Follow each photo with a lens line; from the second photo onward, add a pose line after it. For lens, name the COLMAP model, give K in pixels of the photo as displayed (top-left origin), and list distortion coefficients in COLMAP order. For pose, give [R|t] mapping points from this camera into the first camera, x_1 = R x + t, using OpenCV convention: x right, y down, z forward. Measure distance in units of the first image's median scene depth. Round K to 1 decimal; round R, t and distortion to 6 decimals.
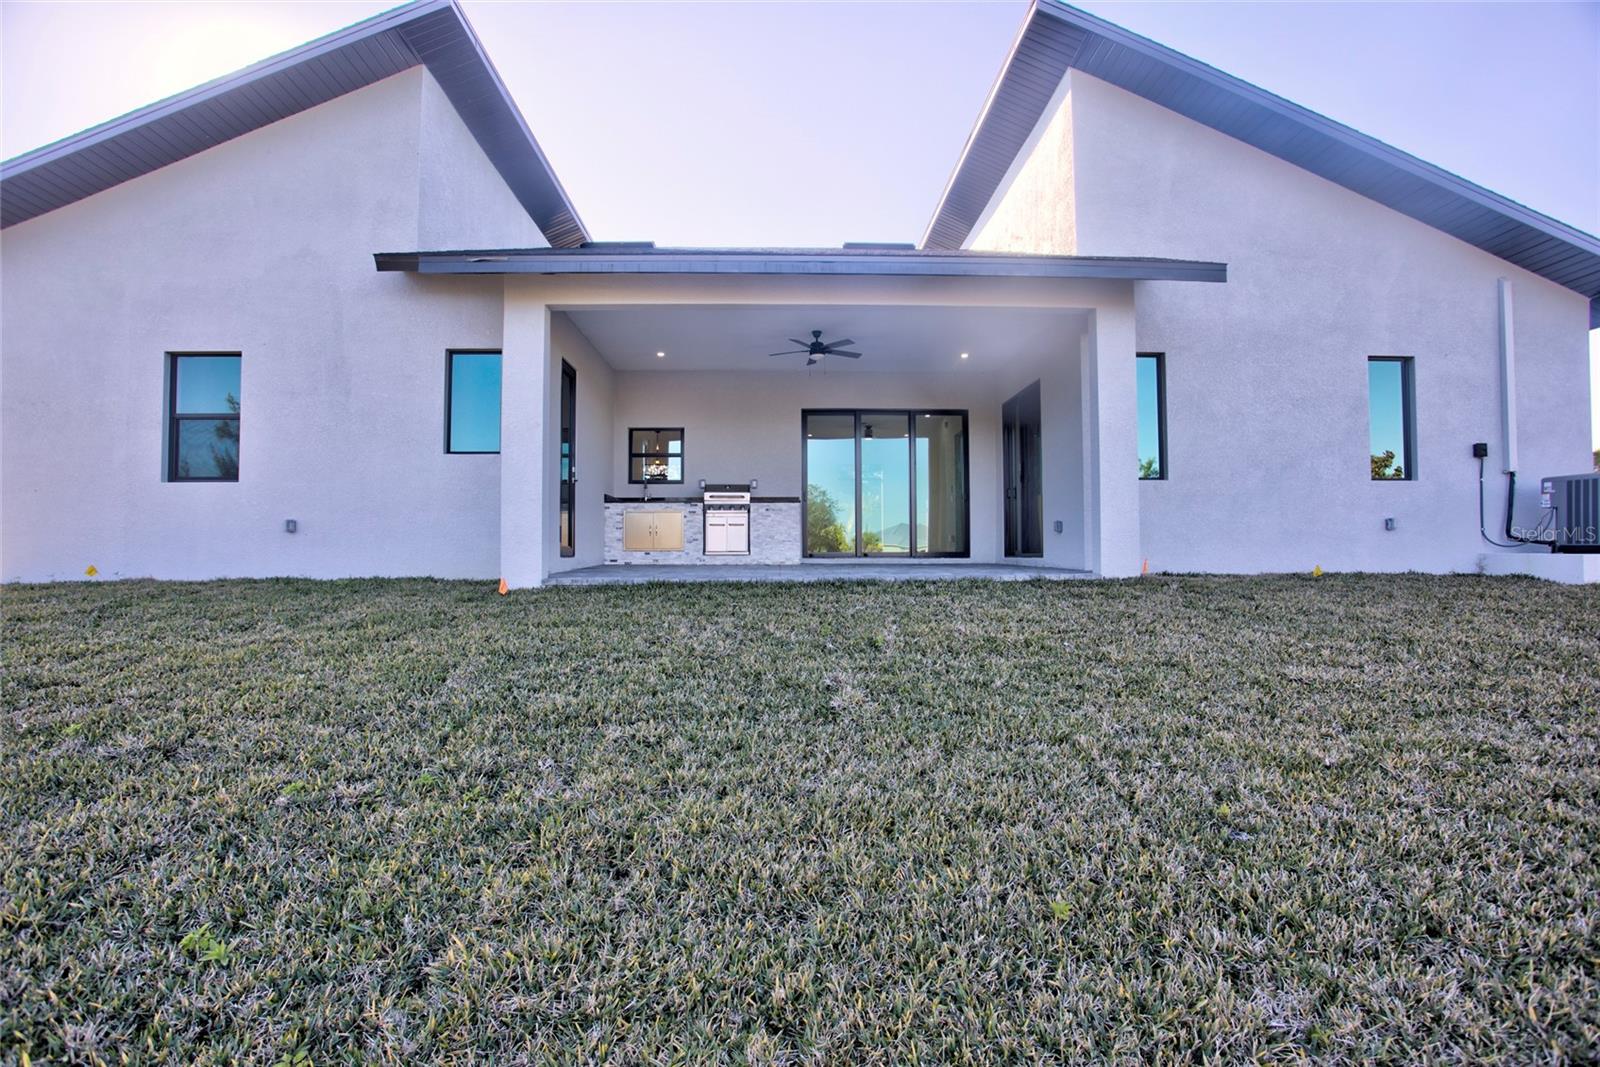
lens RADIAL K [[777.5, 0, 791.0], [0, 777.5, 535.8], [0, 0, 1]] dist [-0.080064, 0.038312]
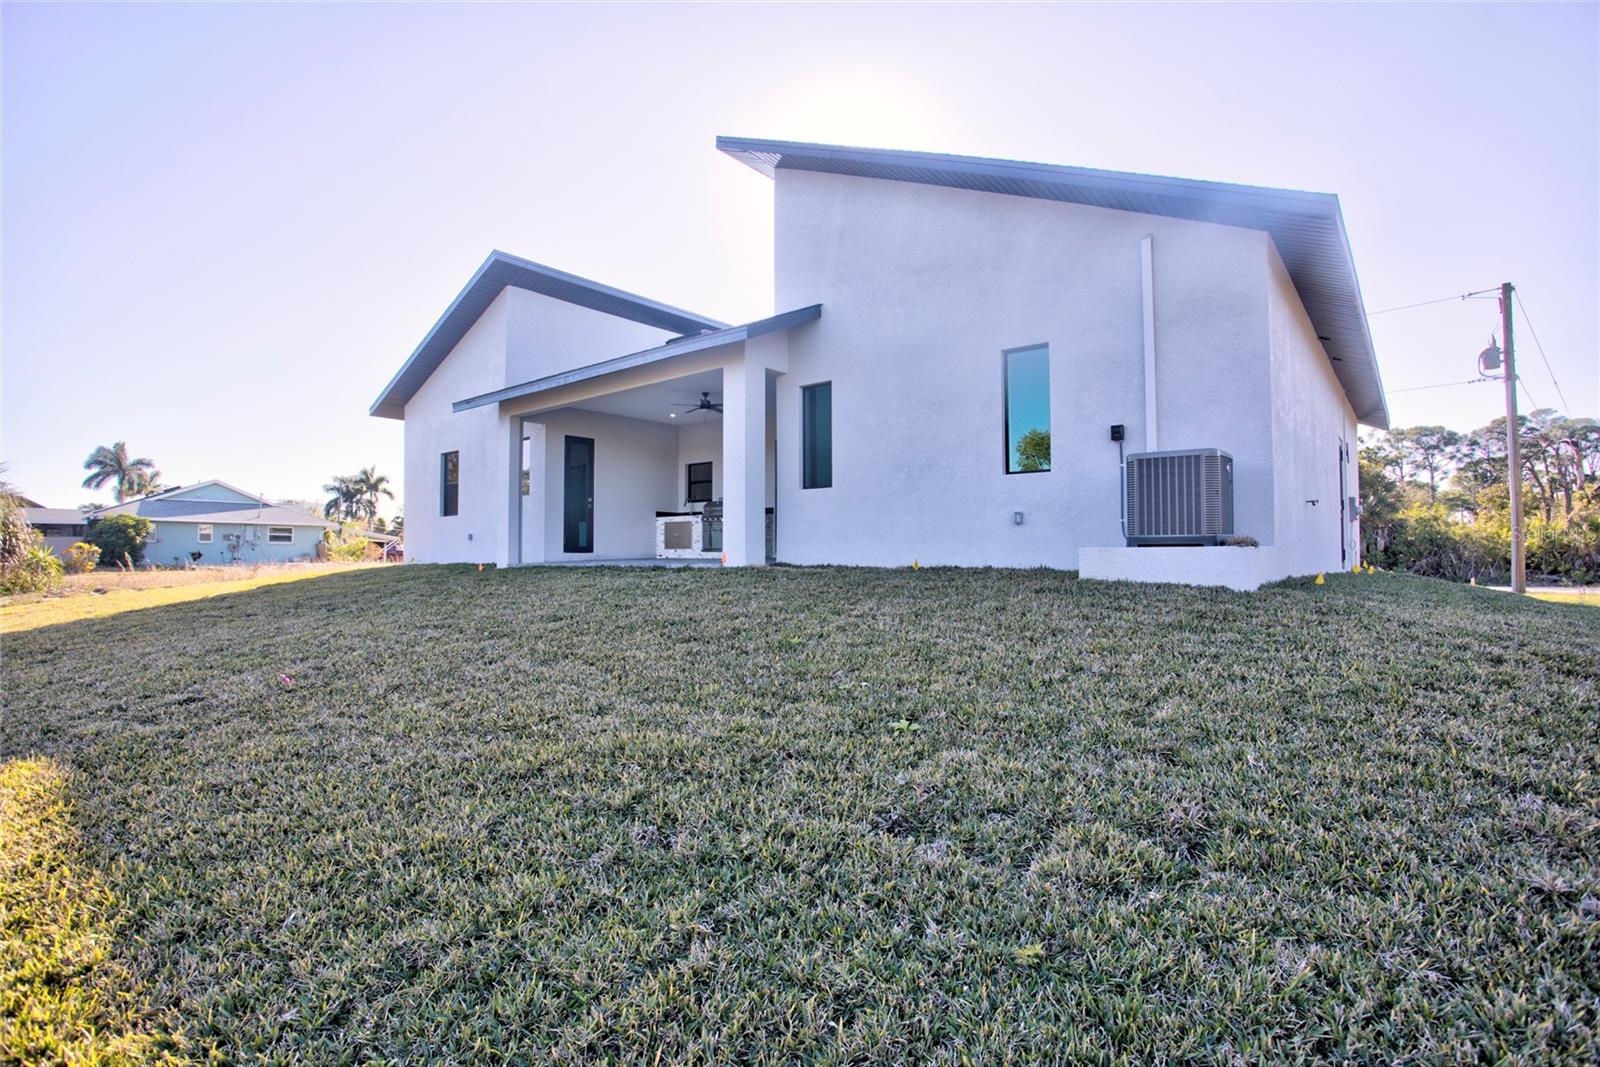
lens RADIAL K [[777.5, 0, 791.0], [0, 777.5, 535.8], [0, 0, 1]] dist [-0.080064, 0.038312]
pose [[0.750218, -0.015304, -0.661014, 0.961420], [0.016254, 0.999857, -0.004702, 0.005618], [0.660991, -0.007216, 0.750359, 0.034834]]
